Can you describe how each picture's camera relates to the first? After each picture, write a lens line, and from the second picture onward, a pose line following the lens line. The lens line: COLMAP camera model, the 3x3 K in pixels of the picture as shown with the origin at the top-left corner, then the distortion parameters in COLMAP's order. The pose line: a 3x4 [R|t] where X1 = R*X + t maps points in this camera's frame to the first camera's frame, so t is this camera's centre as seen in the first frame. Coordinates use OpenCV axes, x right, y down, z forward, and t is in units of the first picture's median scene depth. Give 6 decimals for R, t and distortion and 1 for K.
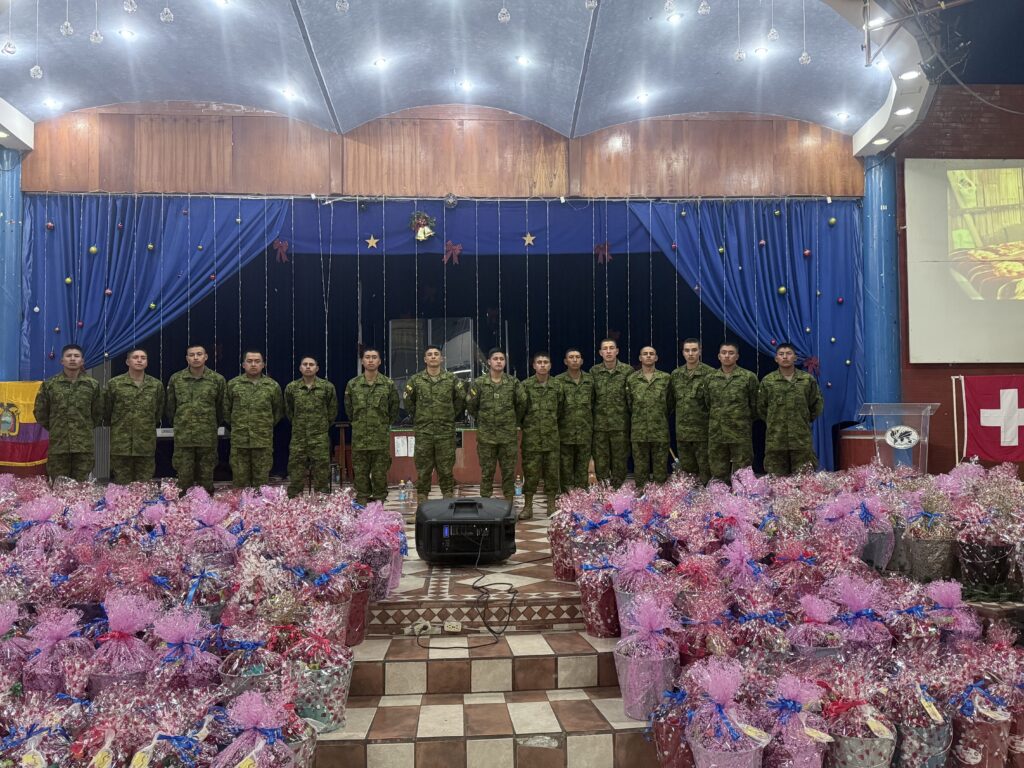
lens RADIAL K [[896.6, 0, 517.2], [0, 896.6, 384.0], [0, 0, 1]] dist [0.153578, -0.339712]
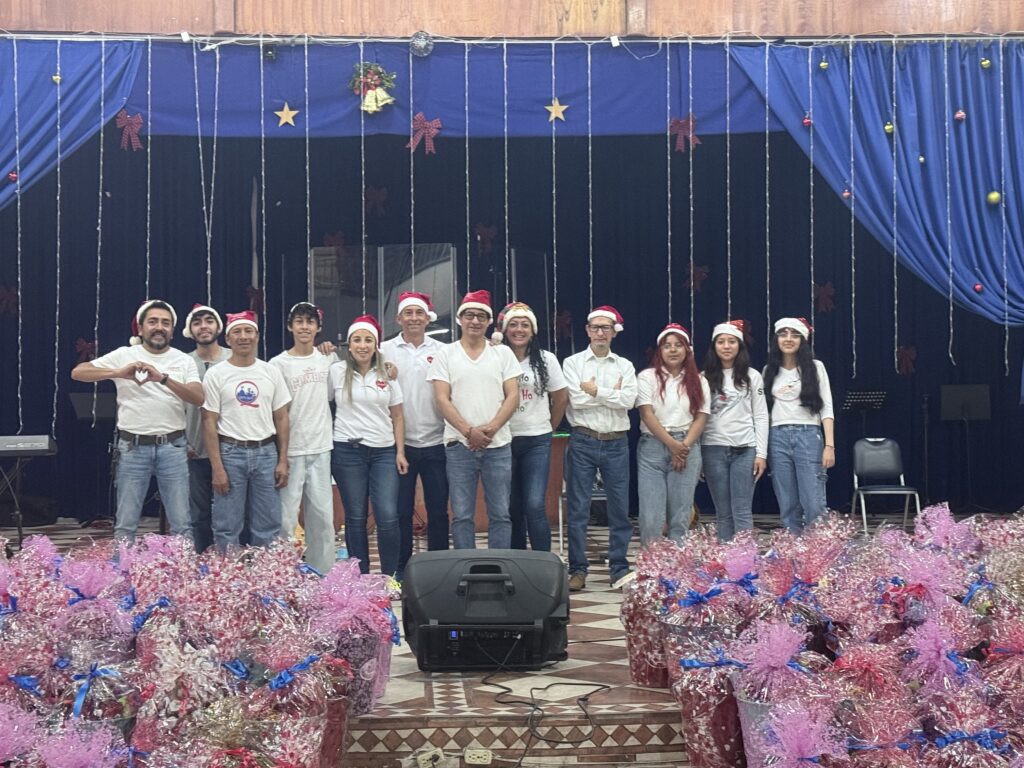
lens RADIAL K [[1601.6, 0, 512.0], [0, 1601.6, 384.0], [0, 0, 1]] dist [0.109396, -0.102457]
pose [[0.999998, -0.000232, -0.002086, -0.043602], [0.000270, 0.999828, 0.018523, -0.012278], [0.002081, -0.018523, 0.999826, -0.114323]]
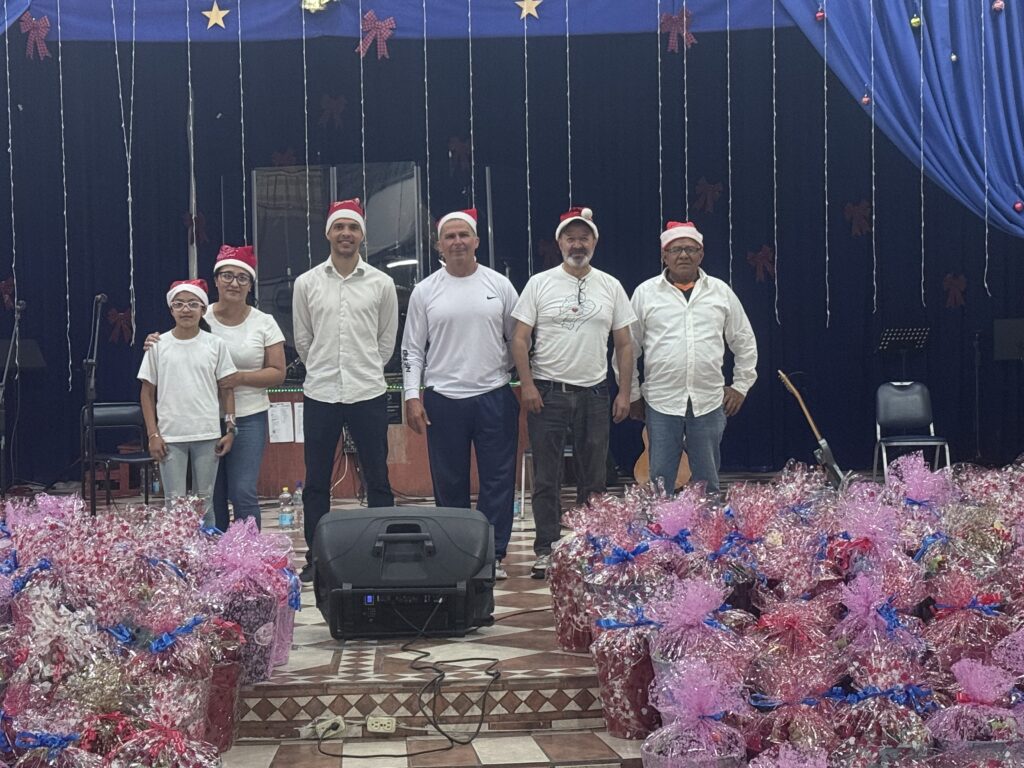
lens RADIAL K [[1897.4, 0, 494.1], [0, 1897.4, 408.3], [0, 0, 1]] dist [0.096225, 0.017521]
pose [[0.999834, -0.010723, -0.014718, 0.022106], [0.011630, 0.997946, 0.062988, -0.015156], [0.014012, -0.063149, 0.997906, -0.218644]]
